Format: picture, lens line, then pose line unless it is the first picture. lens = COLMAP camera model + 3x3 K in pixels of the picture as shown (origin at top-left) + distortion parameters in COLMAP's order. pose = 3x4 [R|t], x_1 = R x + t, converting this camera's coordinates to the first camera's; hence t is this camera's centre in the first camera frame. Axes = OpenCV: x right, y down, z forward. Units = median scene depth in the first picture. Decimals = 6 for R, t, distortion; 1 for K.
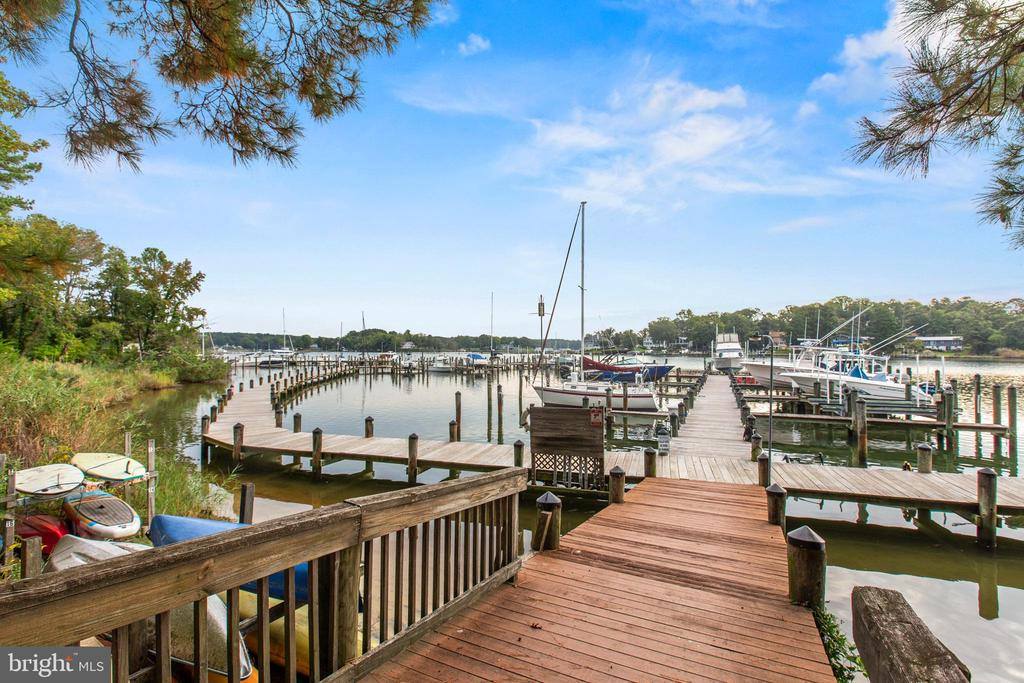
lens RADIAL K [[473.6, 0, 512.0], [0, 473.6, 339.7], [0, 0, 1]] dist [-0.005205, -0.001061]
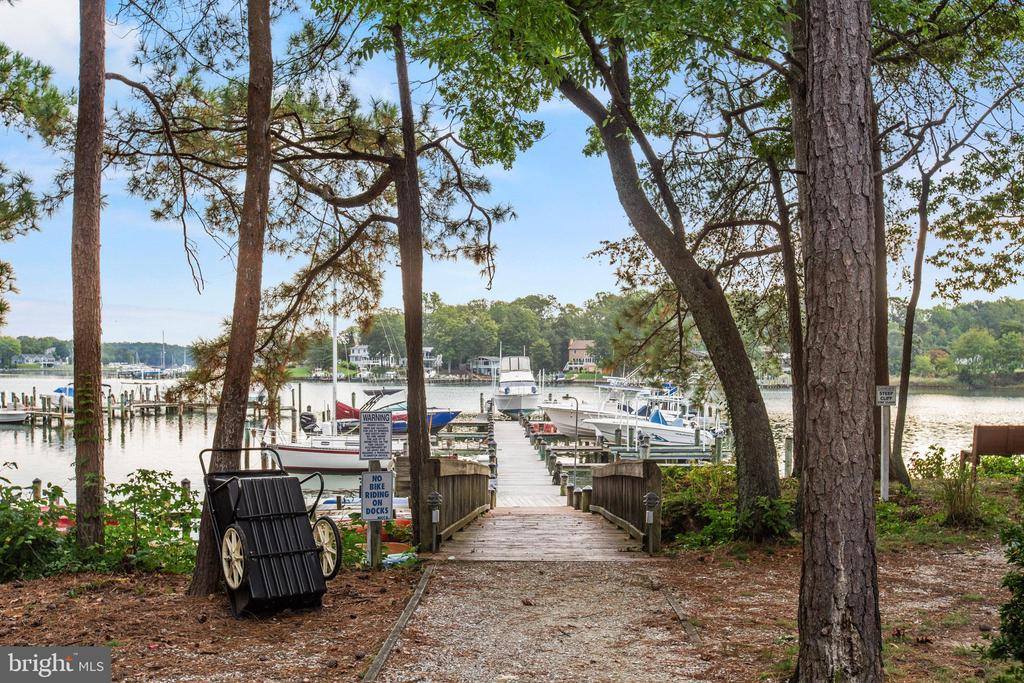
lens RADIAL K [[1046.0, 0, 512.1], [0, 1046.0, 343.2], [0, 0, 1]] dist [-0.032125, 0.000000]
pose [[0.902952, 0.013434, 0.429531, -0.242025], [-0.013781, 0.999902, -0.002302, -0.040518], [-0.429520, -0.003840, 0.903049, -0.432281]]
